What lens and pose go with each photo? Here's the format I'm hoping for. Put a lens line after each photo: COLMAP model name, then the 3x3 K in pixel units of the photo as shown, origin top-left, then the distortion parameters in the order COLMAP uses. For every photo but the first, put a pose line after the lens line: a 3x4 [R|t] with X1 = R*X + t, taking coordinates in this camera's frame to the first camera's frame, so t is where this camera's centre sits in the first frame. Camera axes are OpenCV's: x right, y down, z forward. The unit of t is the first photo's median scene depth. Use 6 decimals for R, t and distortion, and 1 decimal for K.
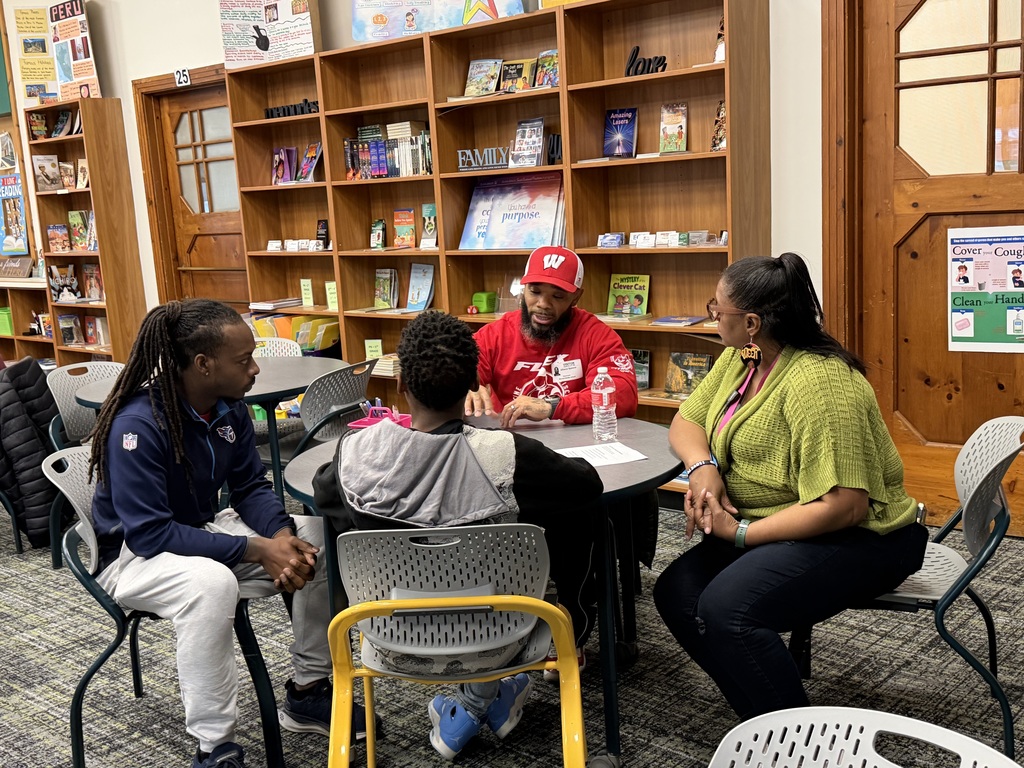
lens RADIAL K [[1144.5, 0, 512.0], [0, 1144.5, 384.0], [0, 0, 1]] dist [0.021641, -0.045904]
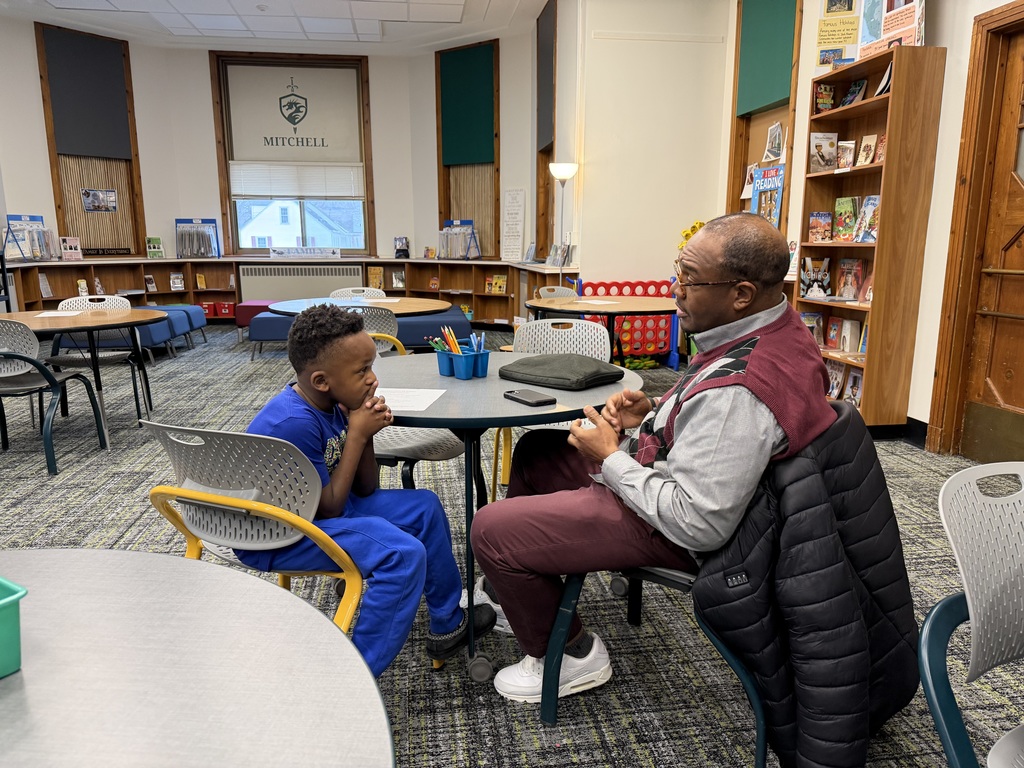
lens RADIAL K [[733.5, 0, 512.0], [0, 733.5, 384.0], [0, 0, 1]] dist [0.032823, -0.006271]
pose [[0.769413, 0.180315, -0.612773, -0.205760], [-0.156015, 0.983323, 0.093458, -0.022482], [0.619406, 0.023694, 0.784713, 0.400712]]
